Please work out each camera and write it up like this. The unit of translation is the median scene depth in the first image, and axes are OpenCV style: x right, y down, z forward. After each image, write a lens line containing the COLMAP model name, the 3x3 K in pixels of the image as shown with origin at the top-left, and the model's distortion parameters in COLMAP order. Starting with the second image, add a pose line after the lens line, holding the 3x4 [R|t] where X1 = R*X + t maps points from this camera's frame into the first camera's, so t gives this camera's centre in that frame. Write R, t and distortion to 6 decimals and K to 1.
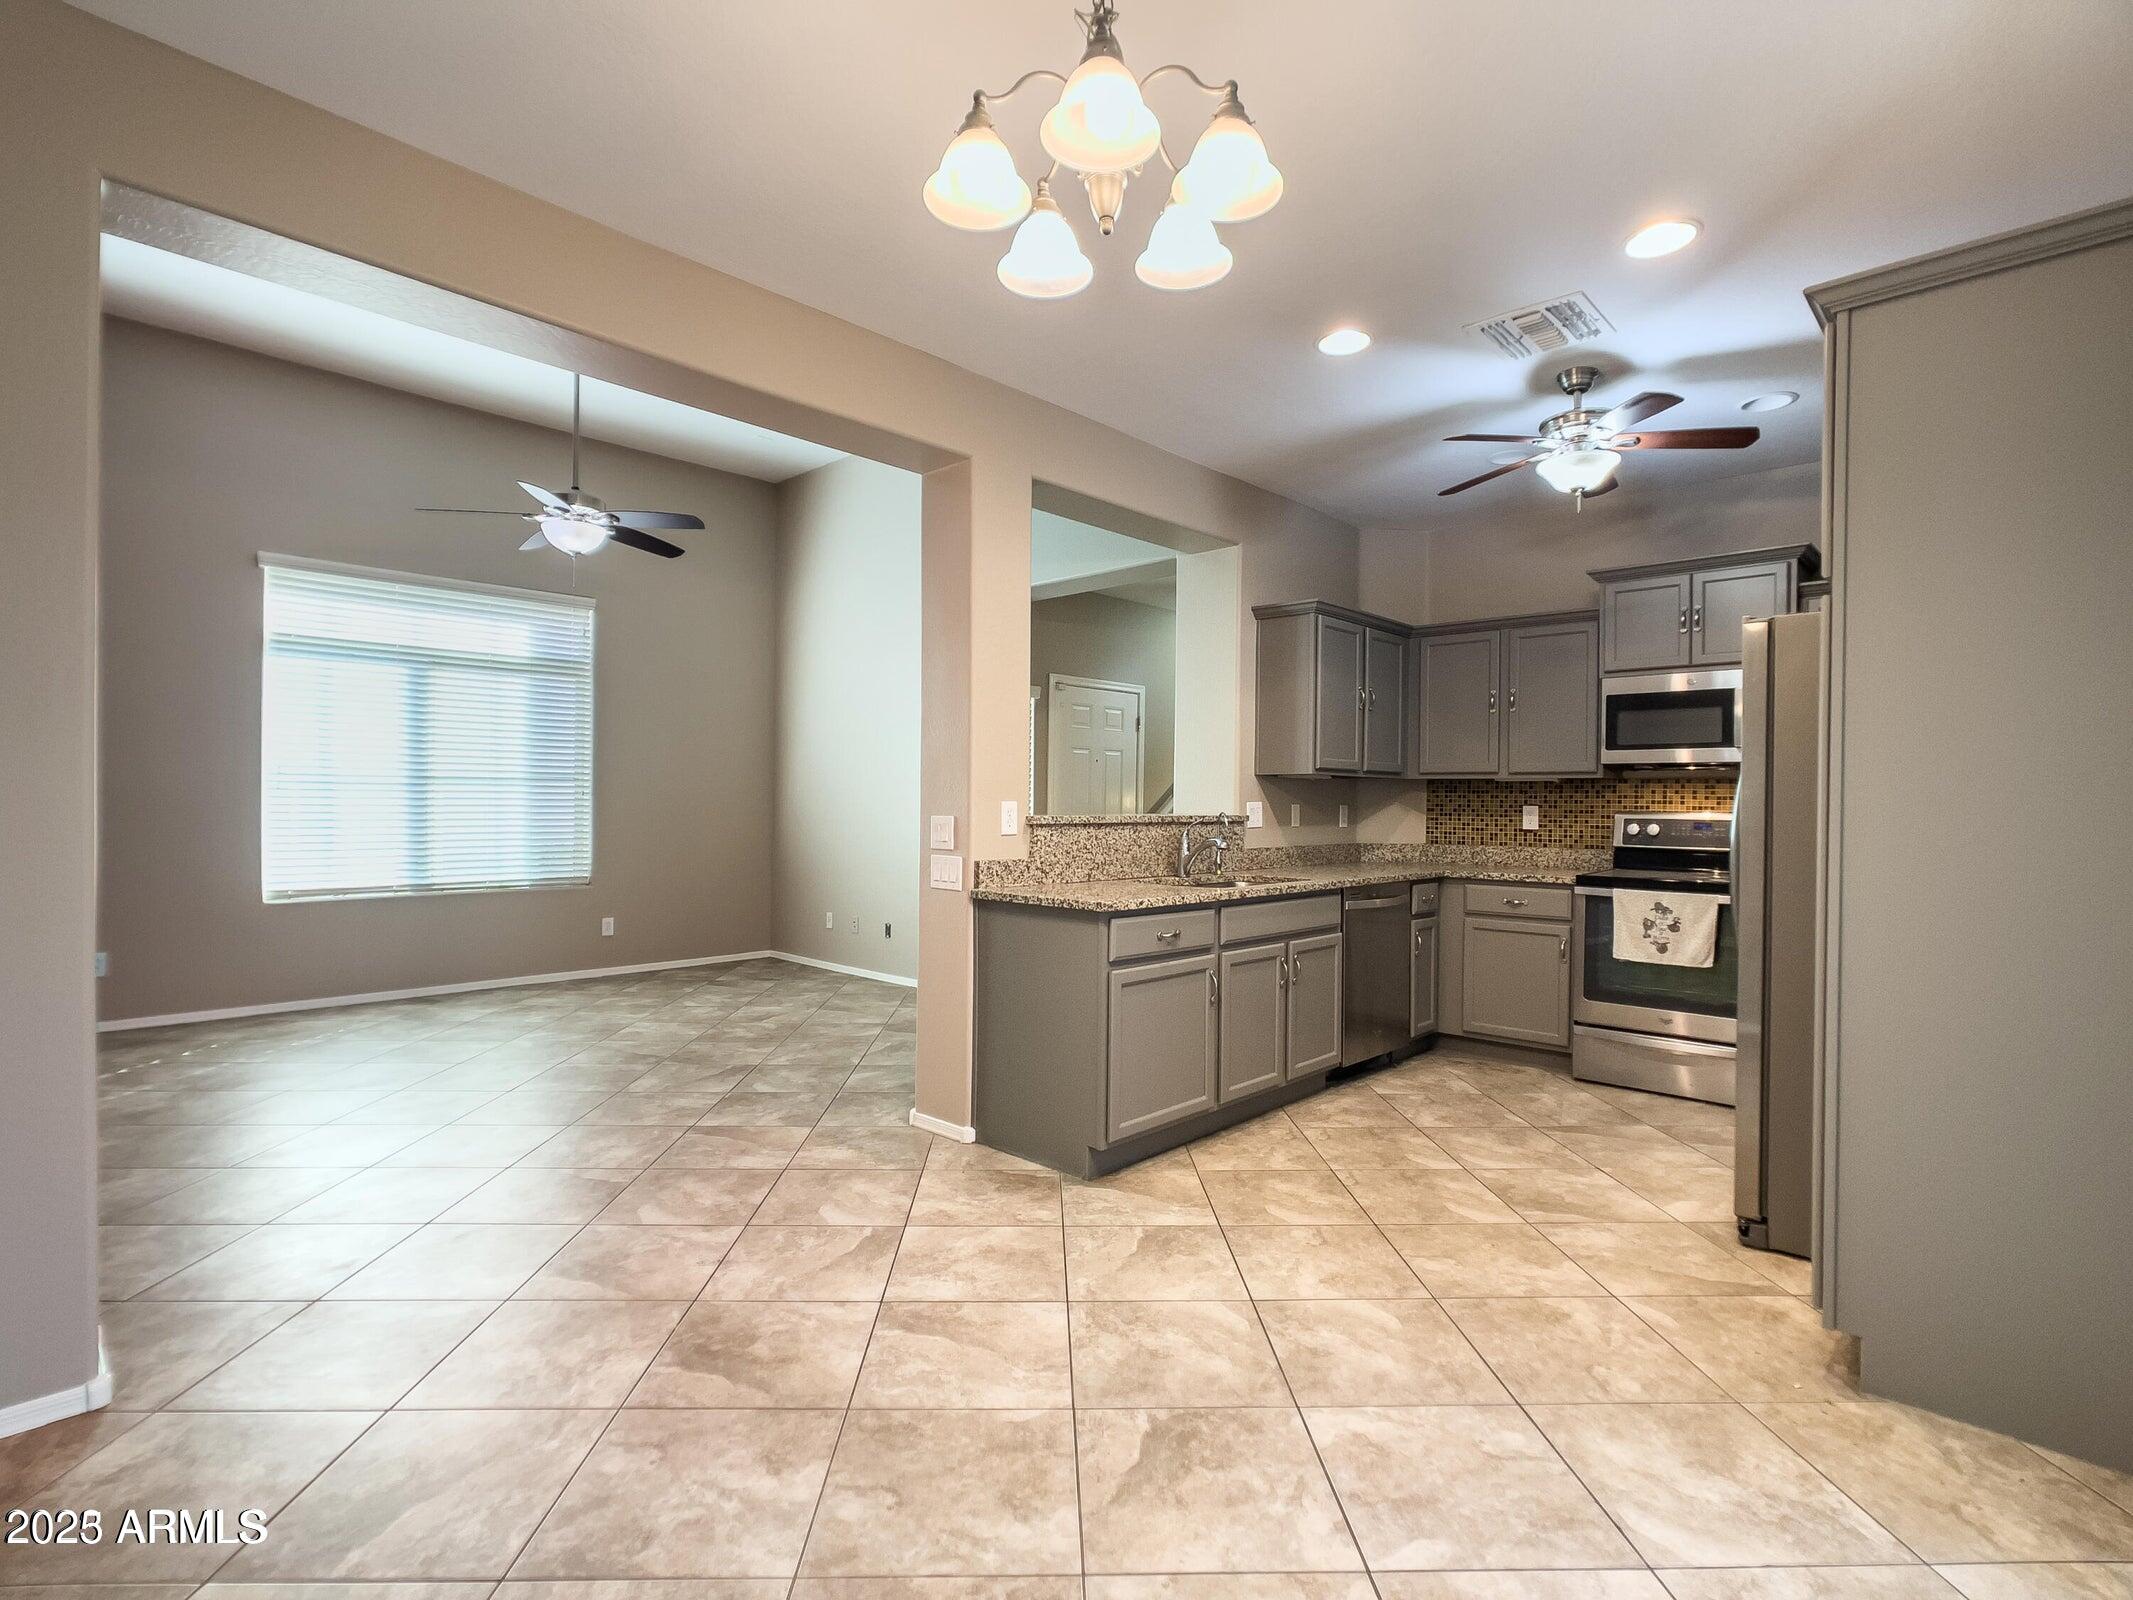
lens RADIAL K [[1047.4, 0, 1068.0], [0, 1047.4, 806.9], [0, 0, 1]] dist [-0.025518, 0.014968]
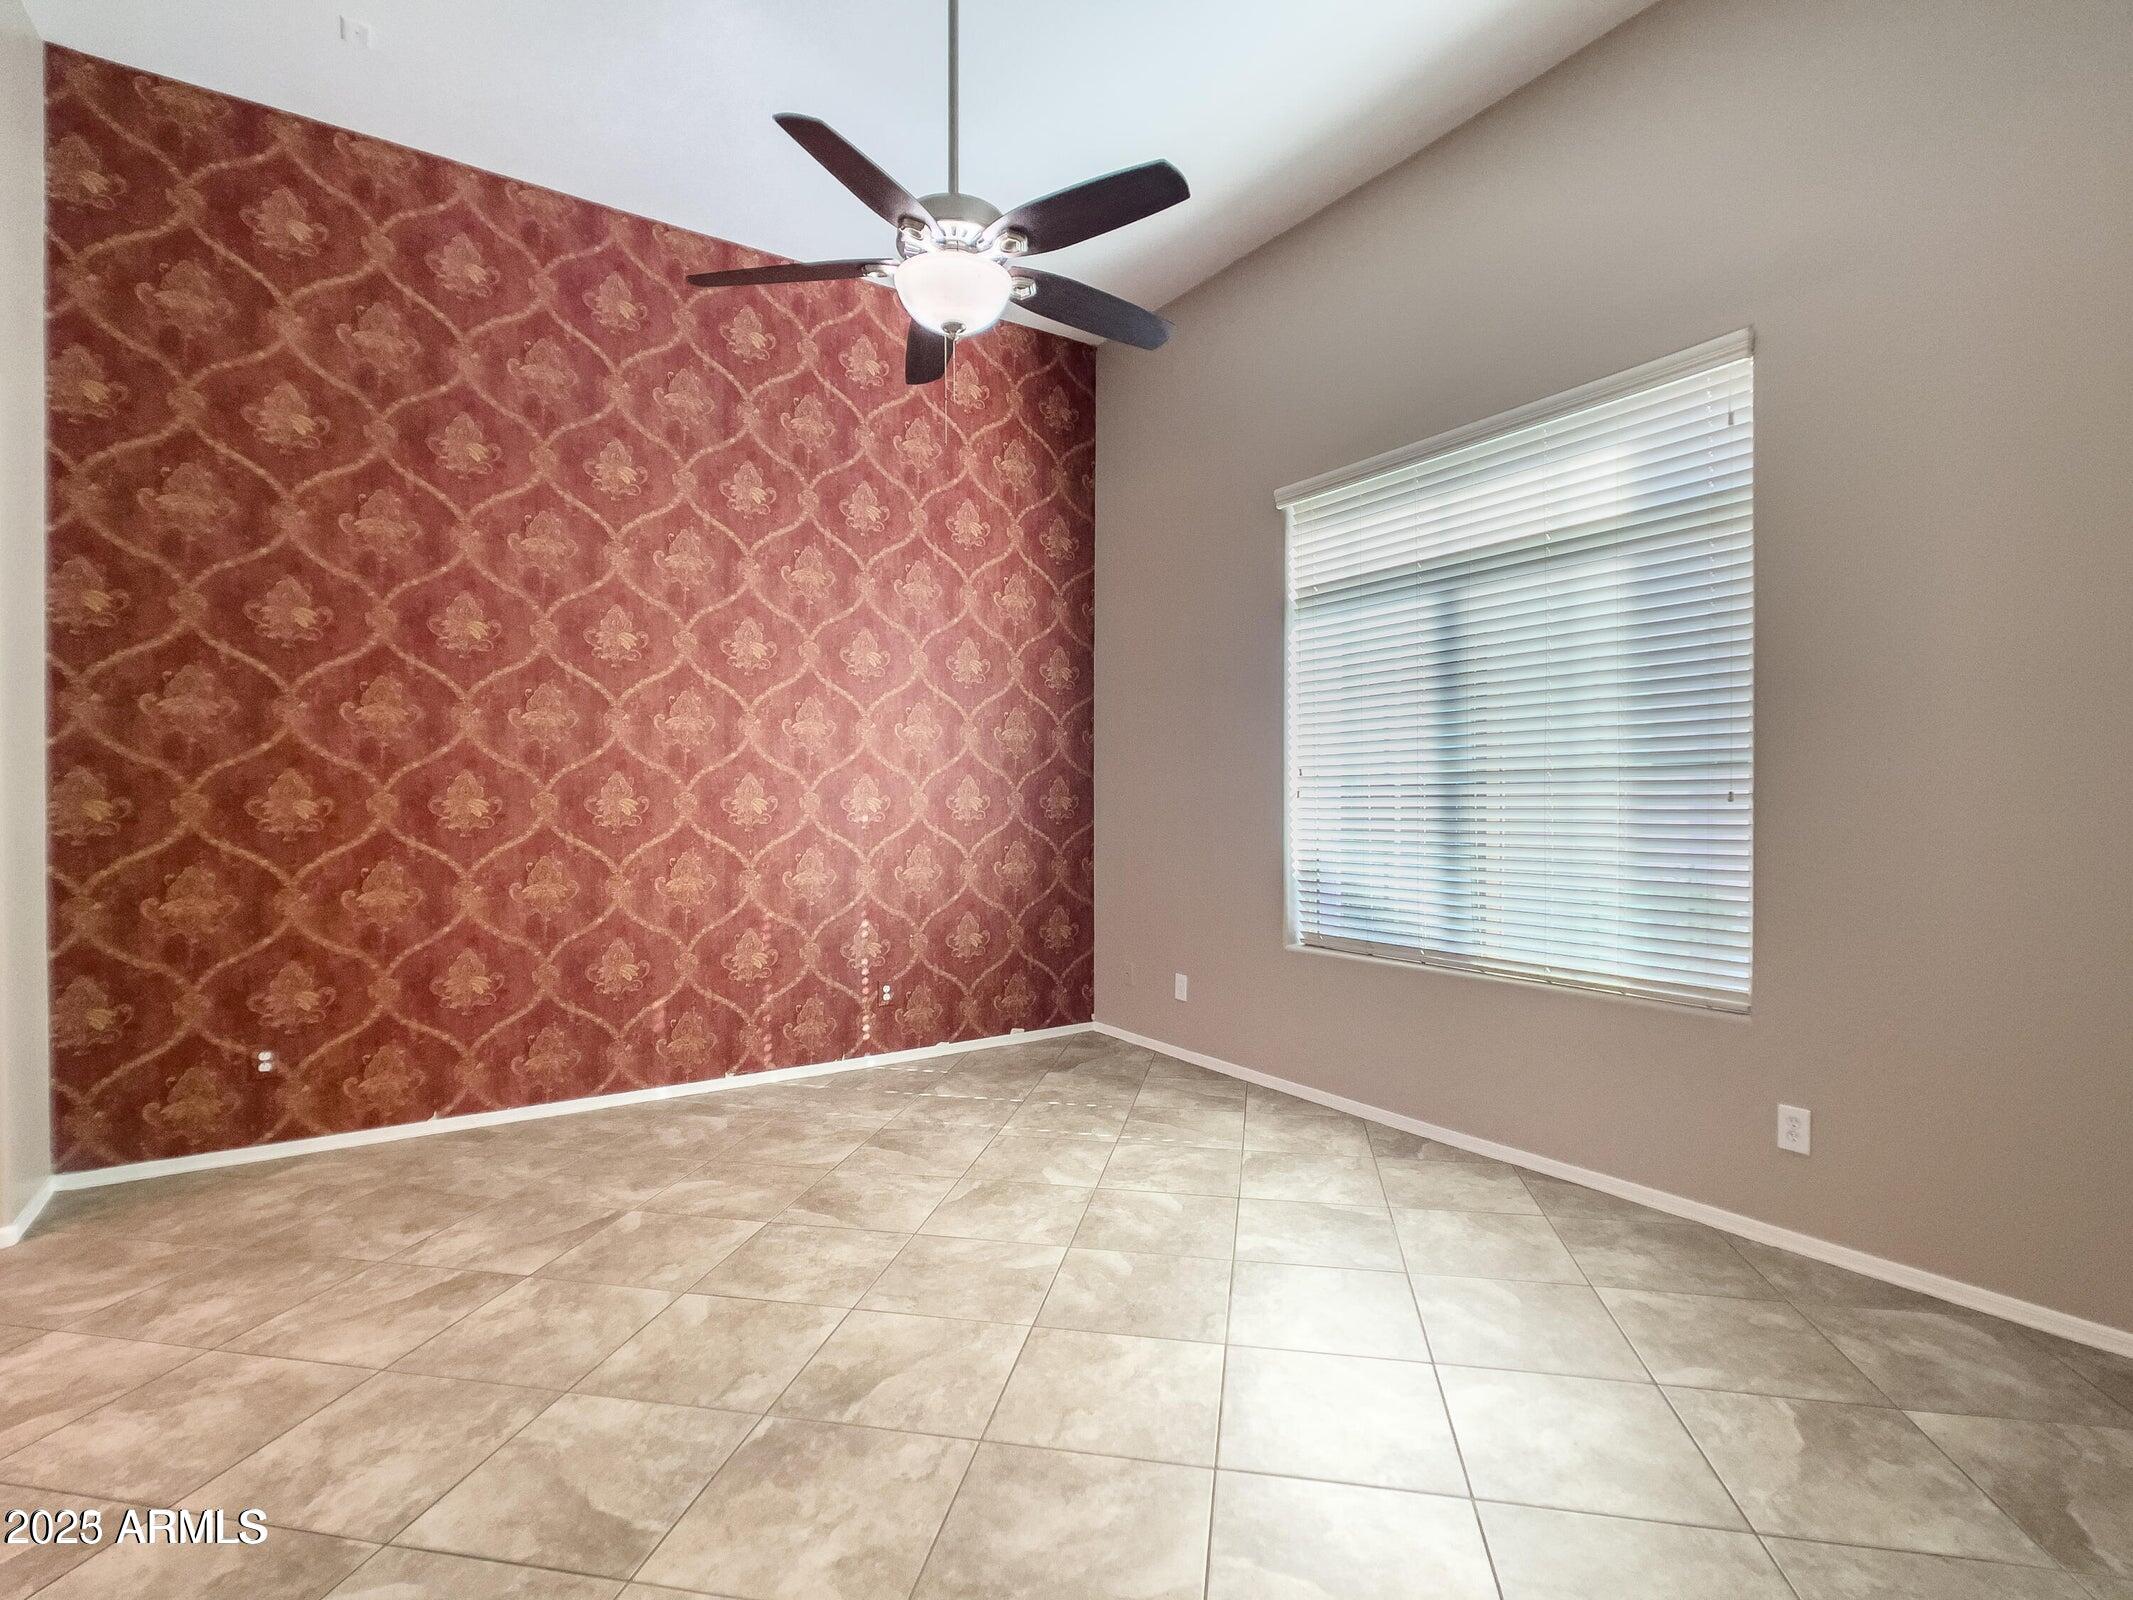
lens RADIAL K [[1047.4, 0, 1068.0], [0, 1047.4, 806.9], [0, 0, 1]] dist [-0.025518, 0.014968]
pose [[-0.216335, -0.003964, -0.976311, 0.007413], [-0.003433, 0.999989, -0.003300, -0.007684], [0.976313, 0.002638, -0.216346, 0.981182]]
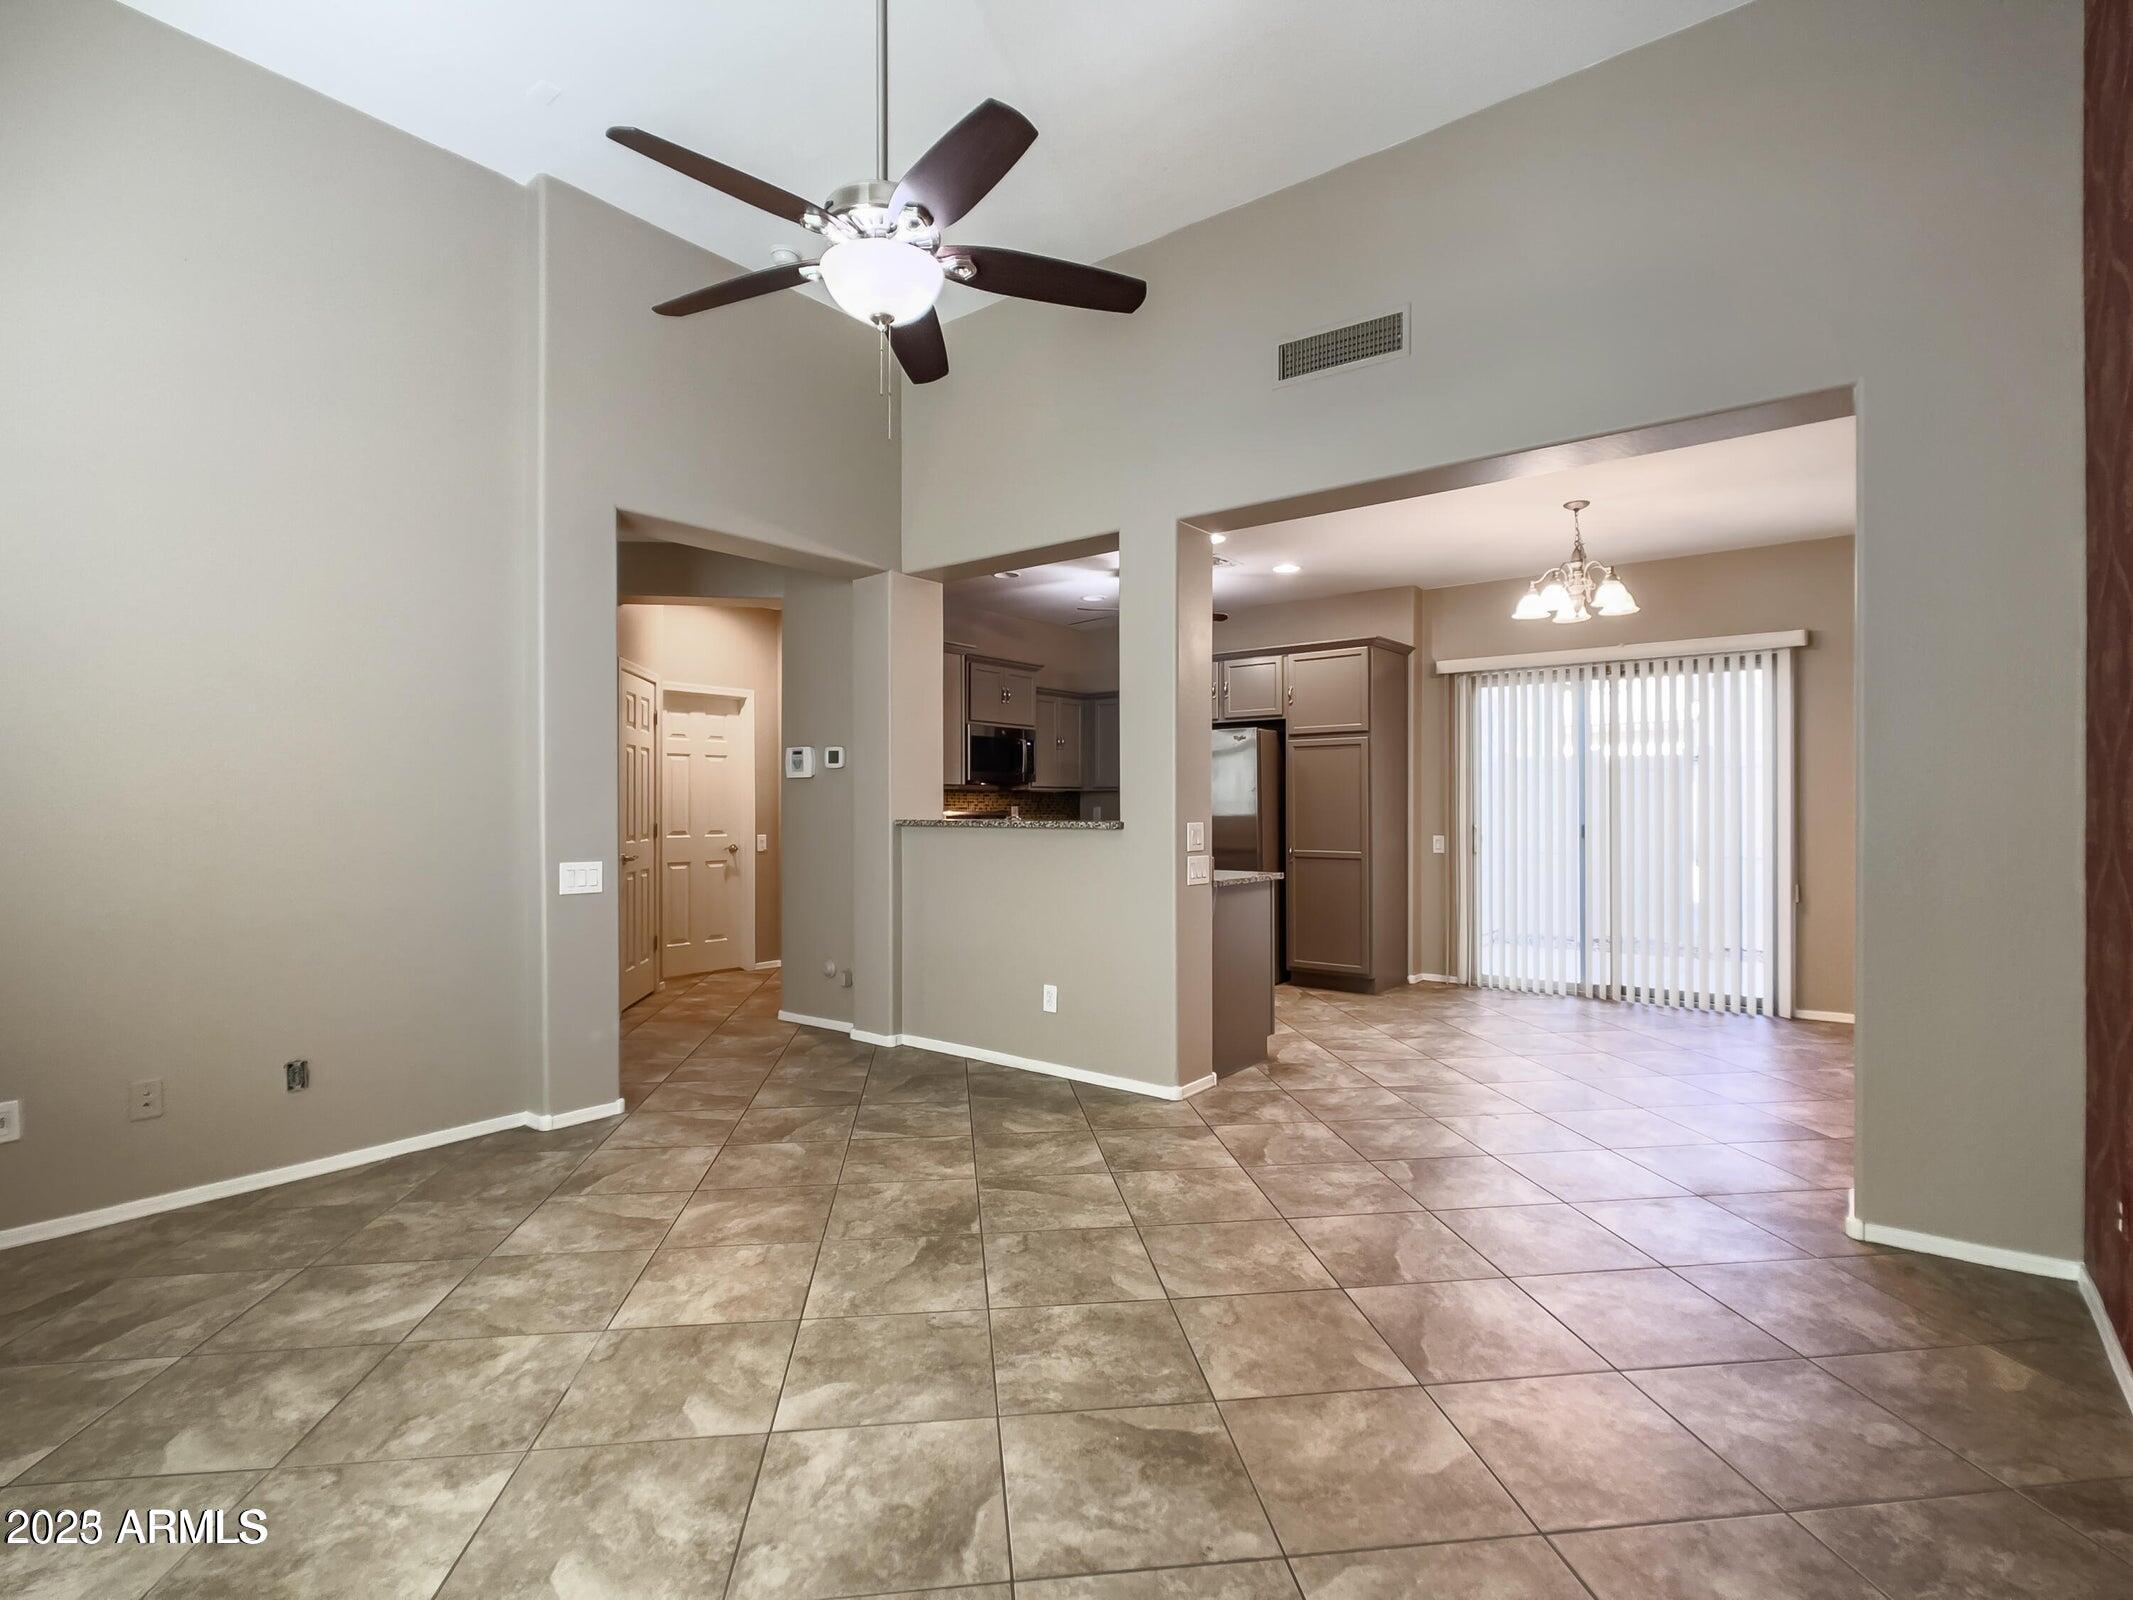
lens RADIAL K [[1037.0, 0, 1074.6], [0, 1037.0, 814.3], [0, 0, 1]] dist [-0.015622, 0.008519]
pose [[-0.098449, -0.017777, 0.994983, -0.818810], [0.003931, 0.999826, 0.018253, -0.015170], [-0.995134, 0.005708, -0.098362, 0.808223]]
